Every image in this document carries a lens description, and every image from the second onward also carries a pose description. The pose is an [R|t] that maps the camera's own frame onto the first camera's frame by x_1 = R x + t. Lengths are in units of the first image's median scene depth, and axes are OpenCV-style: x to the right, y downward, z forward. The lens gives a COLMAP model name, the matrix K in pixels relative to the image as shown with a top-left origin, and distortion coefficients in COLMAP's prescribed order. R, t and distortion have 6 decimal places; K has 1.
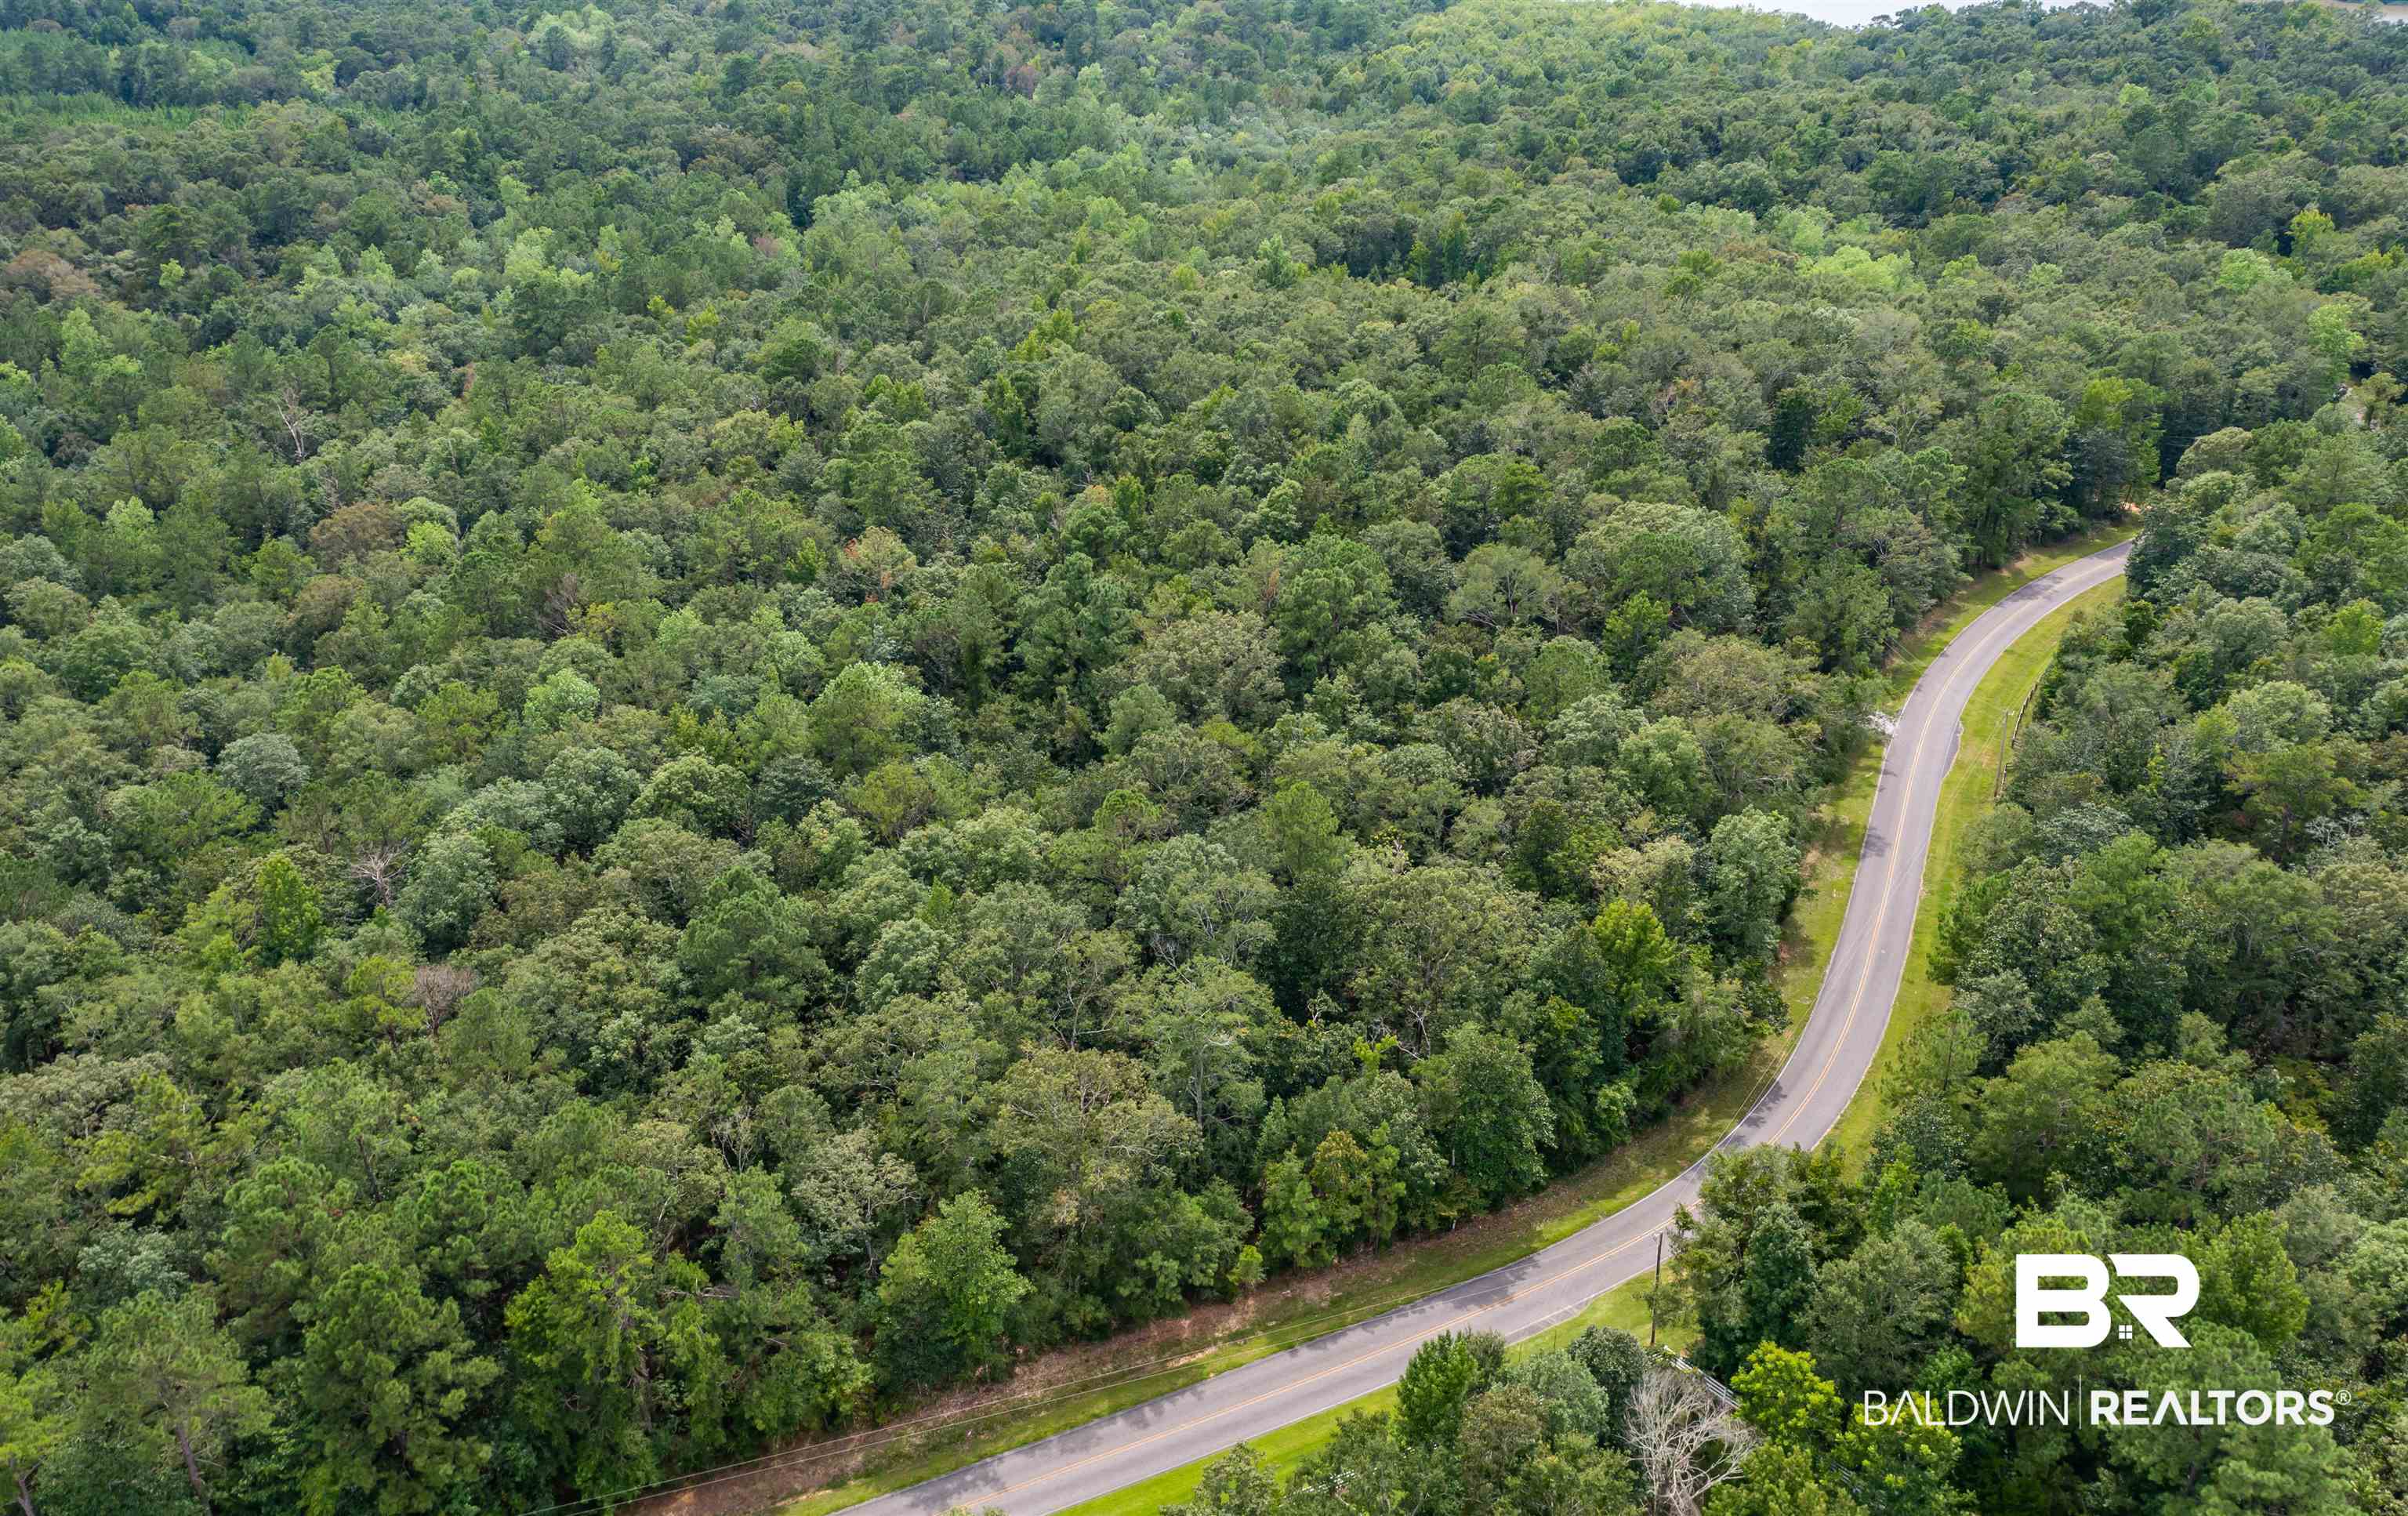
lens RADIAL K [[1932.2, 0, 1204.0], [0, 1932.2, 758.0], [0, 0, 1]] dist [0.015394, 0.001778]
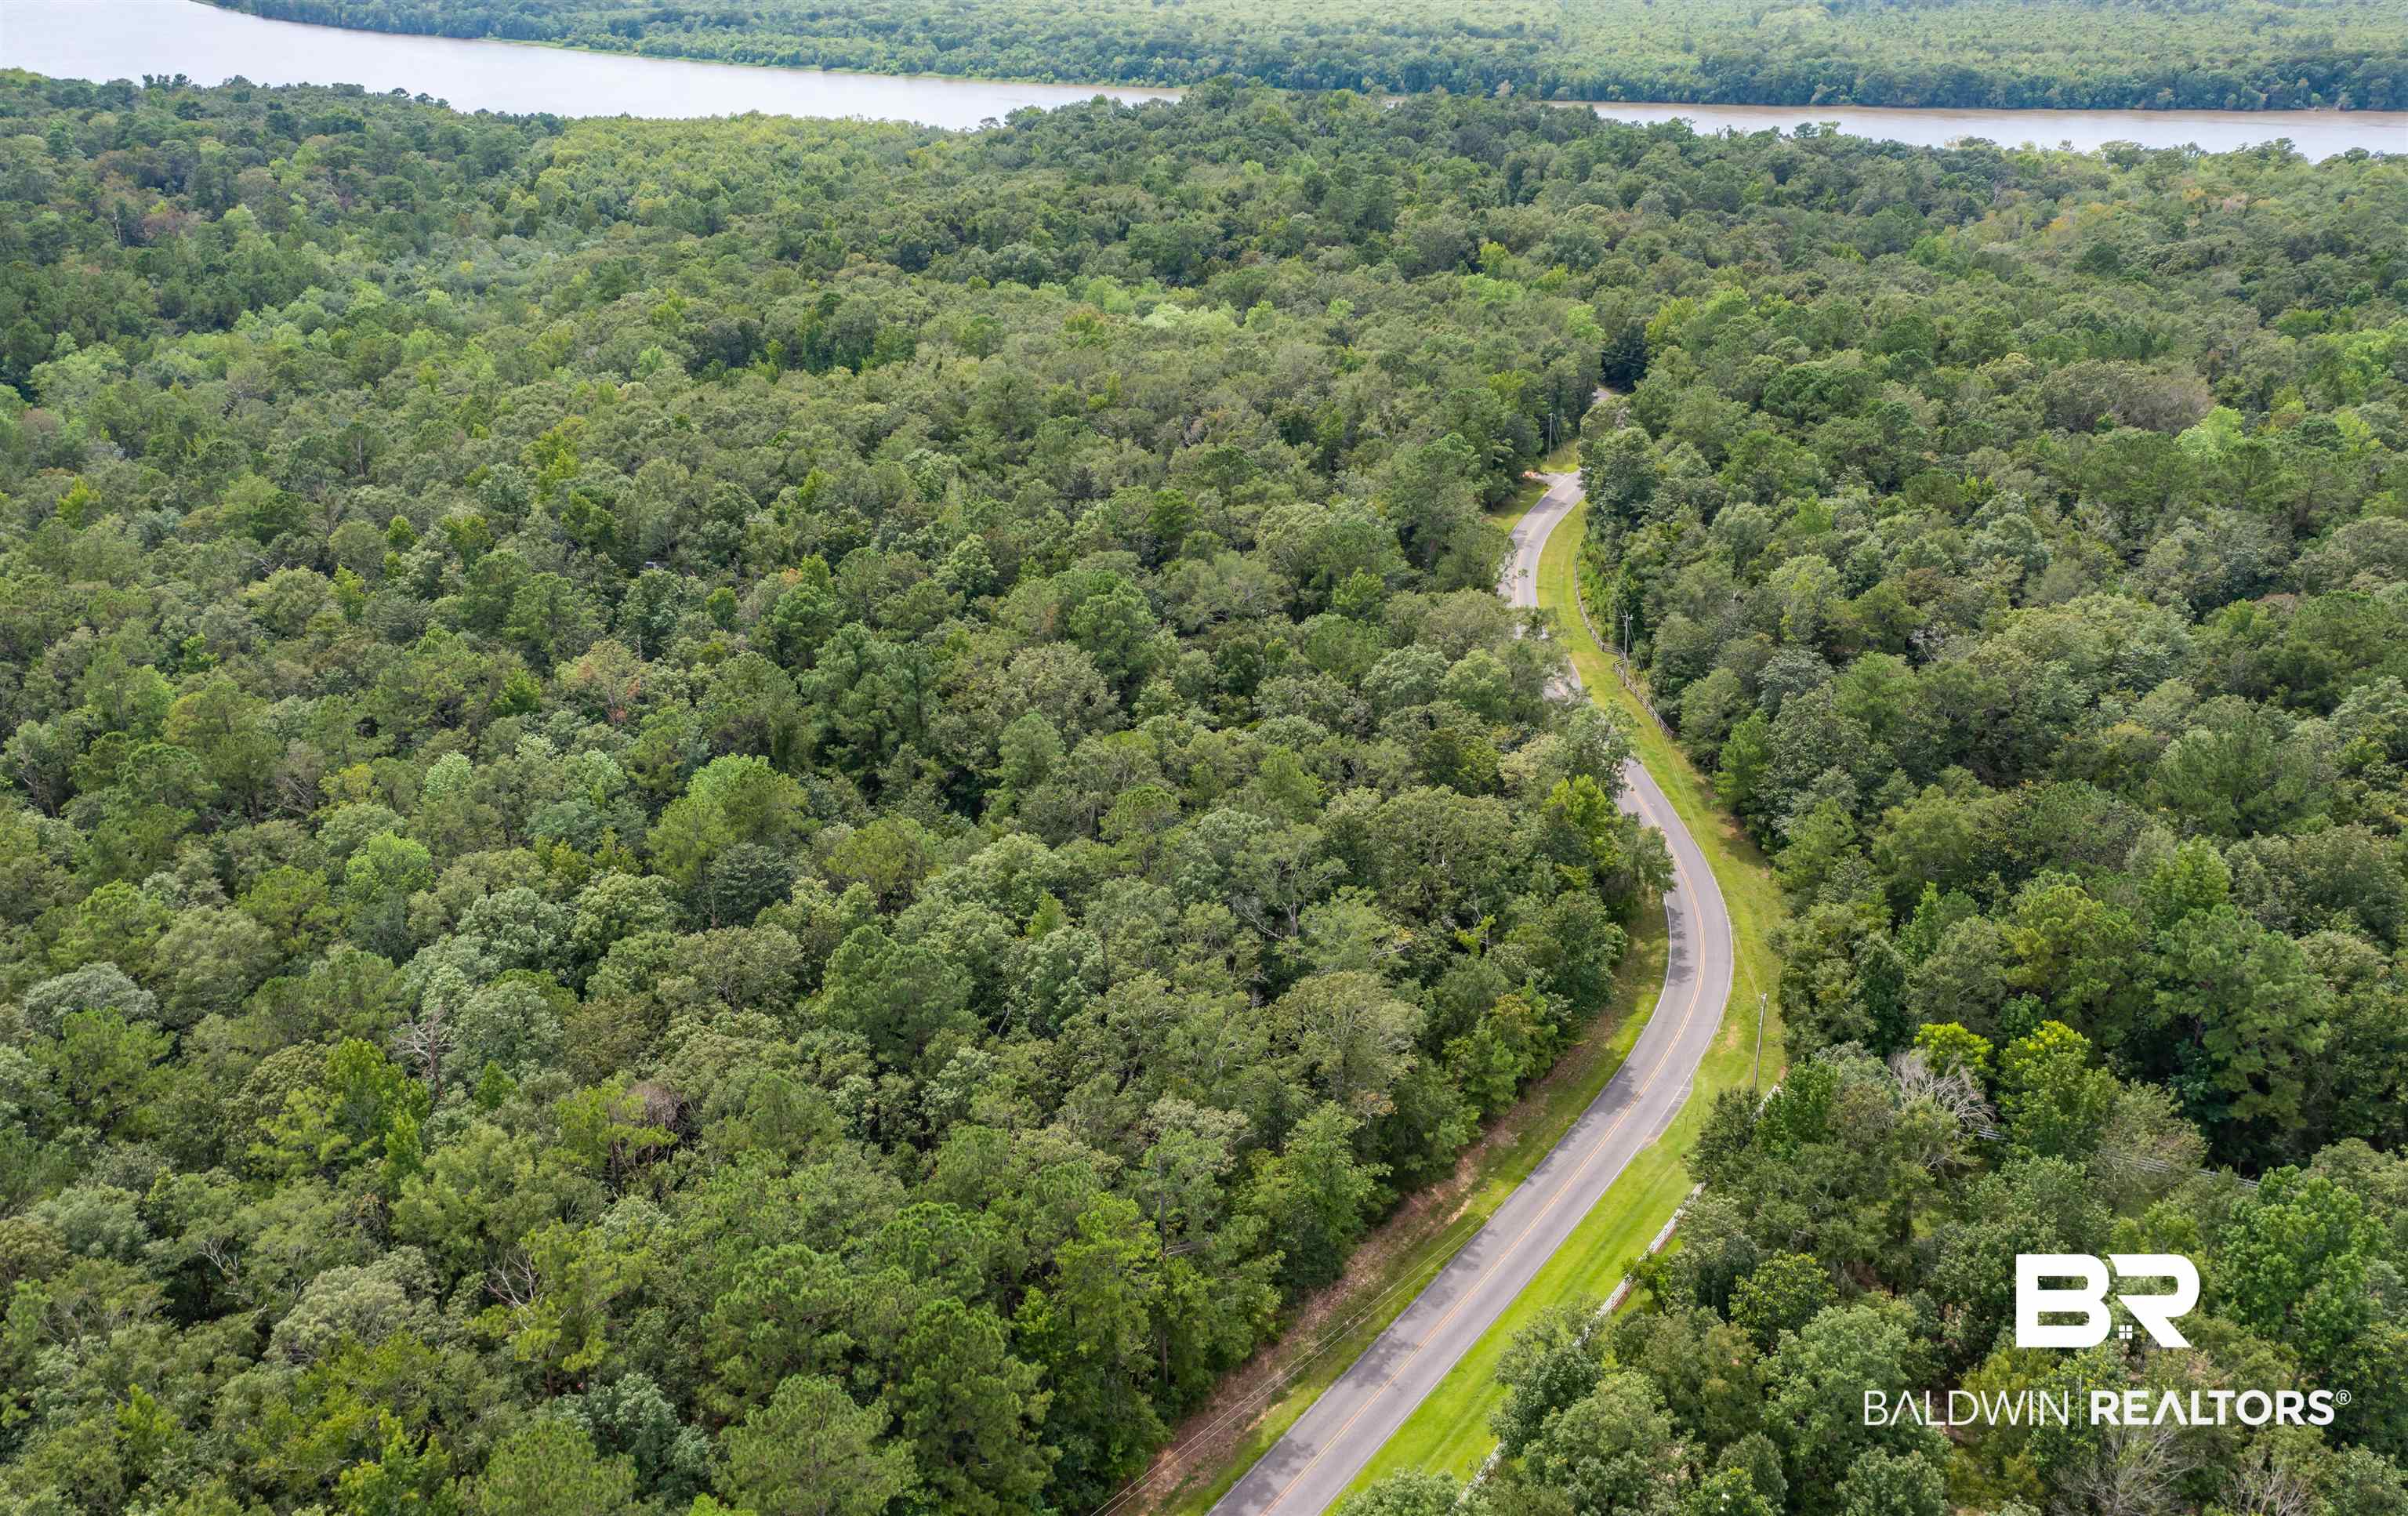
lens RADIAL K [[1932.2, 0, 1204.0], [0, 1932.2, 758.0], [0, 0, 1]] dist [0.015394, 0.001778]
pose [[0.873784, -0.197761, 0.444289, -0.354773], [0.221922, 0.975061, -0.002438, 0.007325], [-0.432727, 0.100728, 0.895880, -0.001800]]
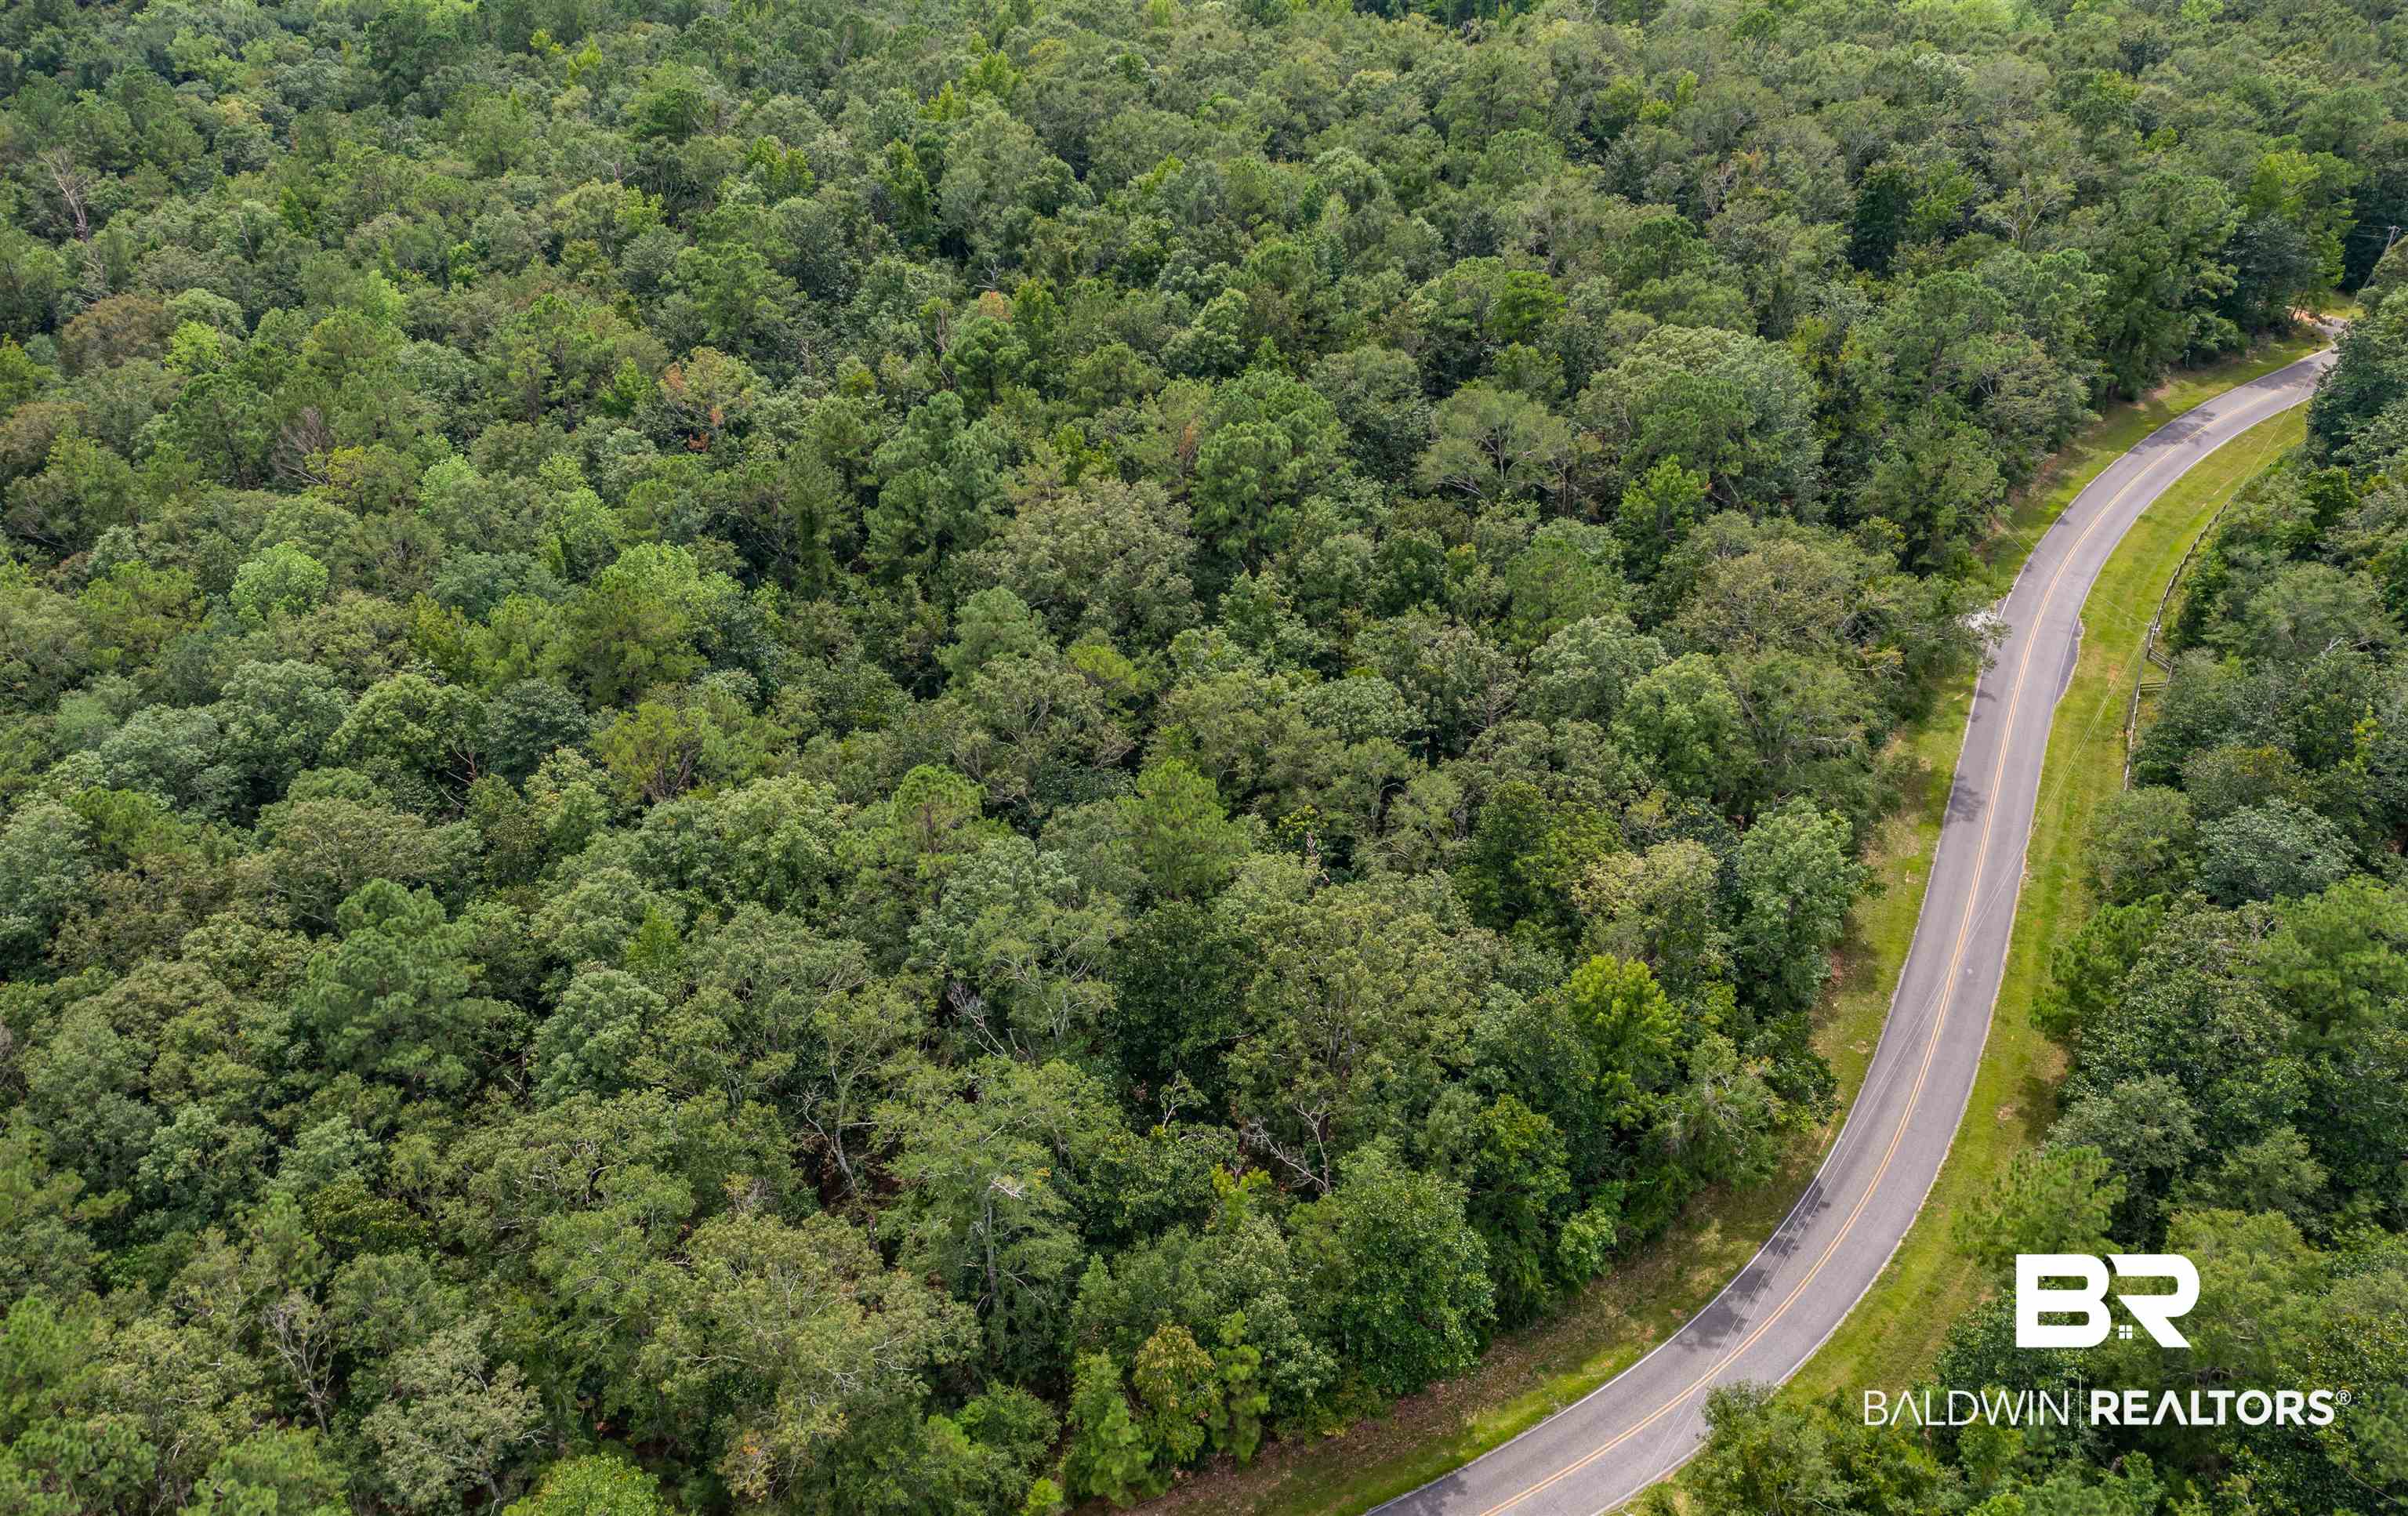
lens RADIAL K [[1932.2, 0, 1204.0], [0, 1932.2, 758.0], [0, 0, 1]] dist [0.015394, 0.001778]
pose [[0.999579, 0.013523, -0.025674, 0.056836], [-0.010079, 0.991487, 0.129811, -0.058254], [0.027210, -0.129498, 0.991206, 0.202056]]
